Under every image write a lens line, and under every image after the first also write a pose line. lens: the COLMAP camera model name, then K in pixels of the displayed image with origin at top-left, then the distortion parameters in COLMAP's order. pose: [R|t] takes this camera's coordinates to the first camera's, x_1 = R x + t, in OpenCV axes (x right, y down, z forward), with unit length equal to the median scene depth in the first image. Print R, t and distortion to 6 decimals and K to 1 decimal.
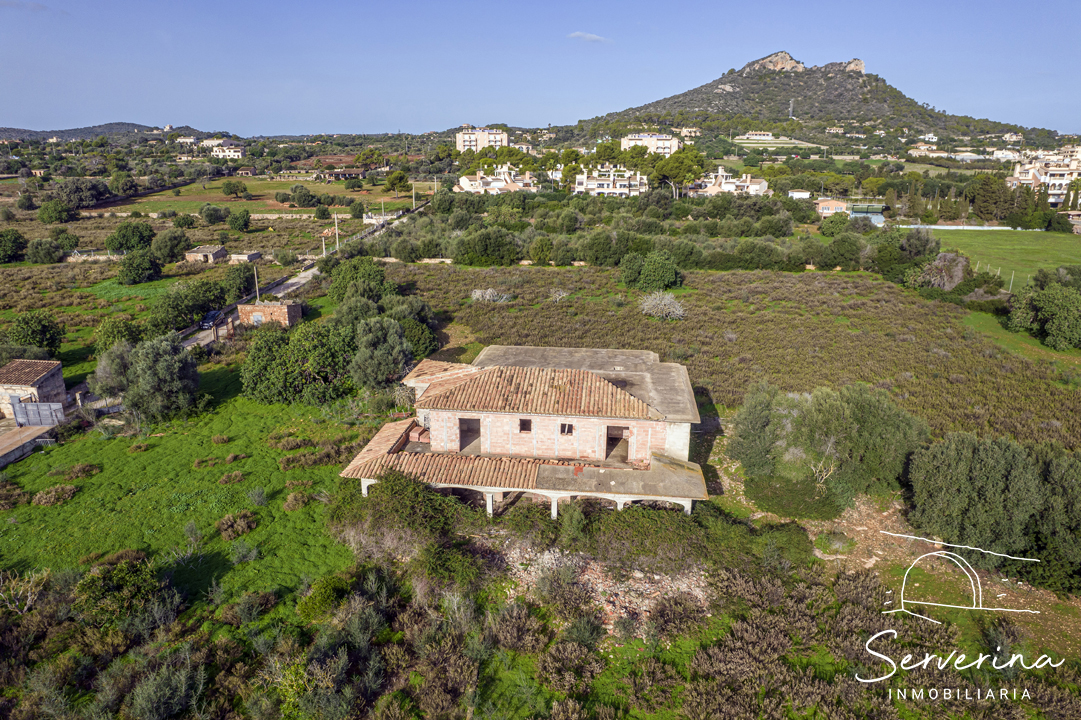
lens RADIAL K [[682.8, 0, 545.8], [0, 682.8, 361.4], [0, 0, 1]] dist [-0.078369, 0.069213]
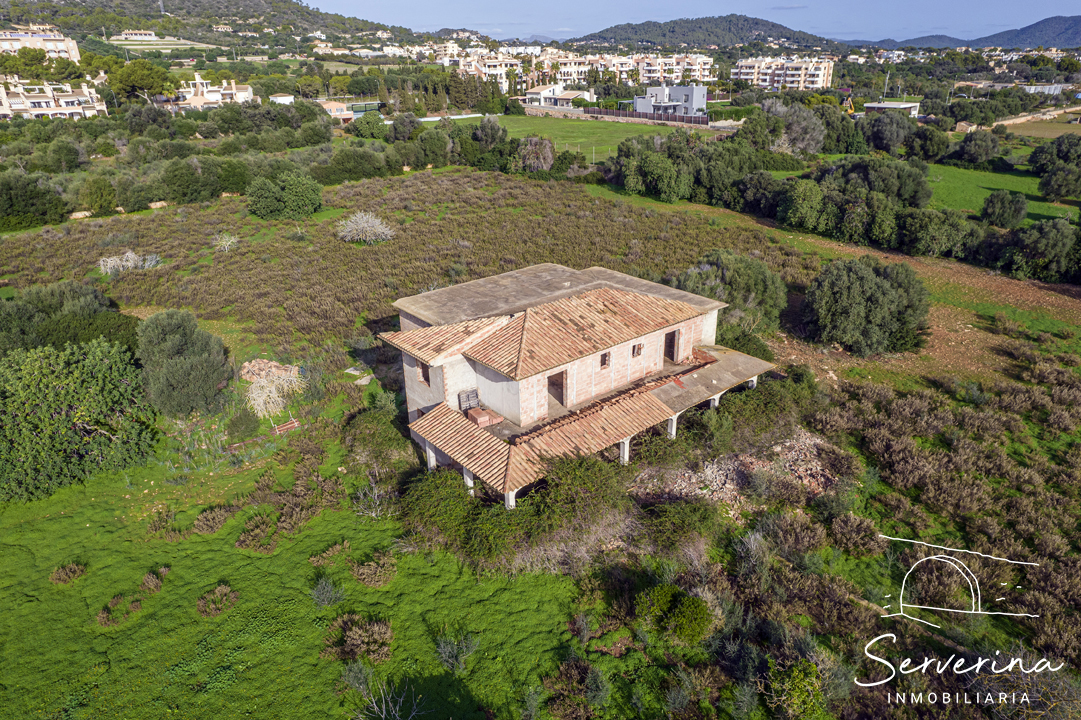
lens RADIAL K [[694.0, 0, 546.3], [0, 694.0, 361.4], [0, 0, 1]] dist [-0.080374, 0.069599]
pose [[0.691002, -0.308493, 0.653719, -0.108797], [0.225312, 0.951225, 0.210726, -0.018362], [-0.686841, 0.001678, 0.726806, 0.061627]]
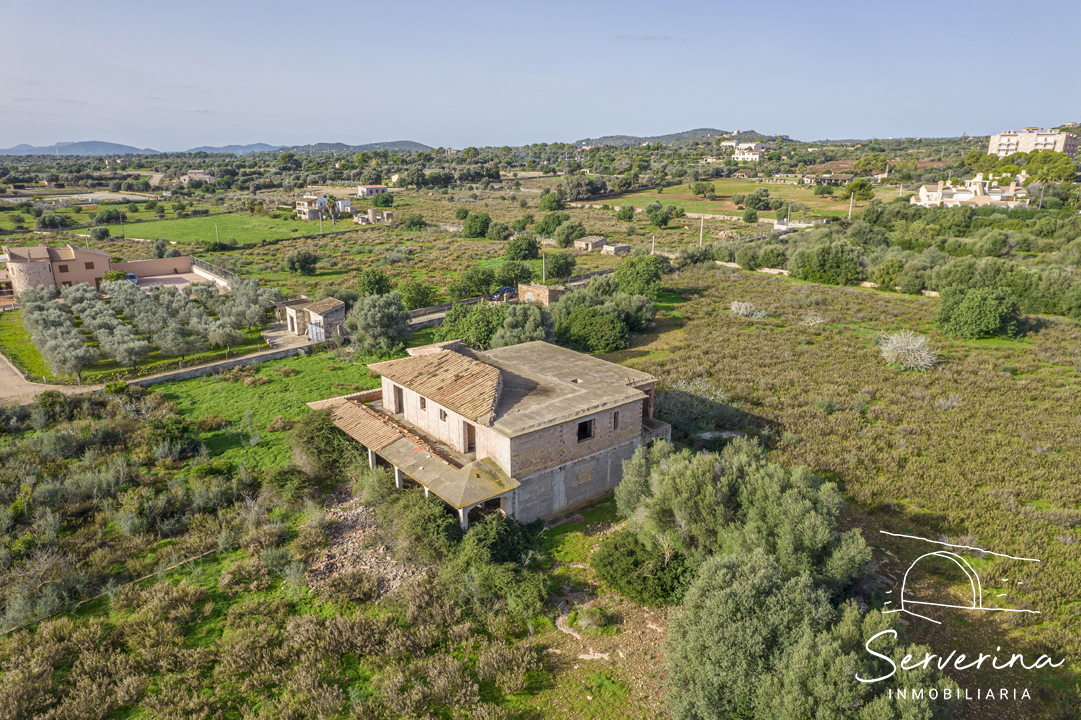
lens RADIAL K [[682.8, 0, 545.8], [0, 682.8, 361.4], [0, 0, 1]] dist [-0.078369, 0.069213]
pose [[0.727955, 0.193324, -0.657805, 0.133521], [-0.196637, 0.977987, 0.069816, -0.014472], [0.656822, 0.078526, 0.749946, 0.046031]]
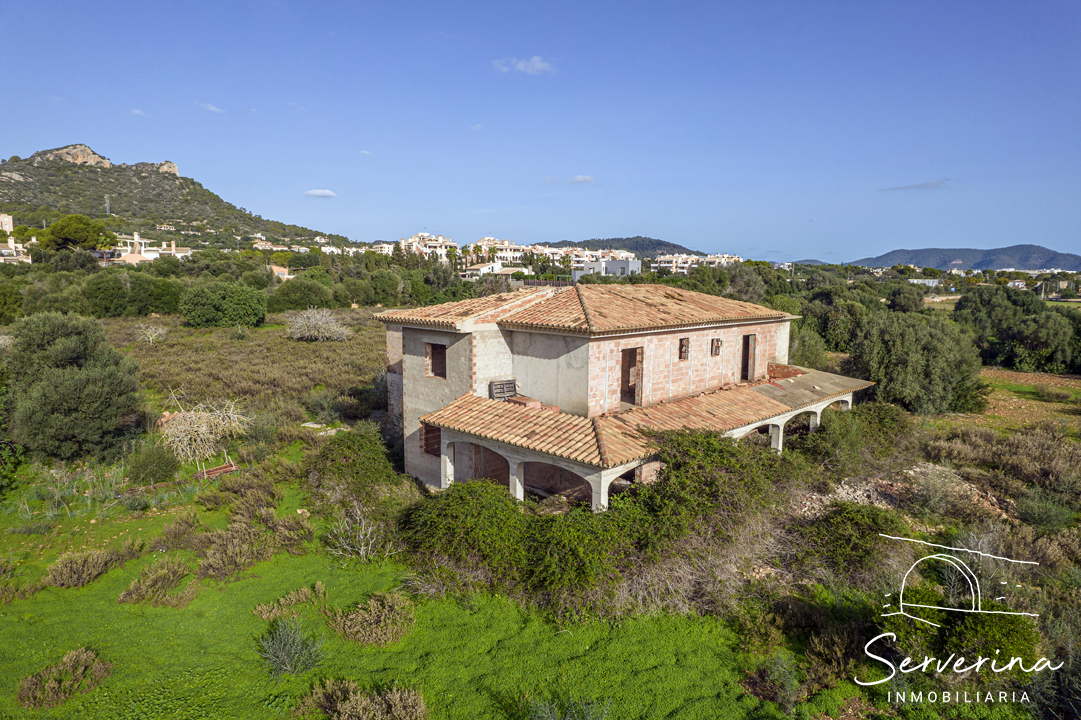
lens RADIAL K [[682.8, 0, 545.8], [0, 682.8, 361.4], [0, 0, 1]] dist [-0.078369, 0.069213]
pose [[0.611061, -0.108176, 0.784157, -0.101676], [0.220233, 0.974740, -0.037151, 0.016057], [-0.760330, 0.195399, 0.619449, 0.110037]]
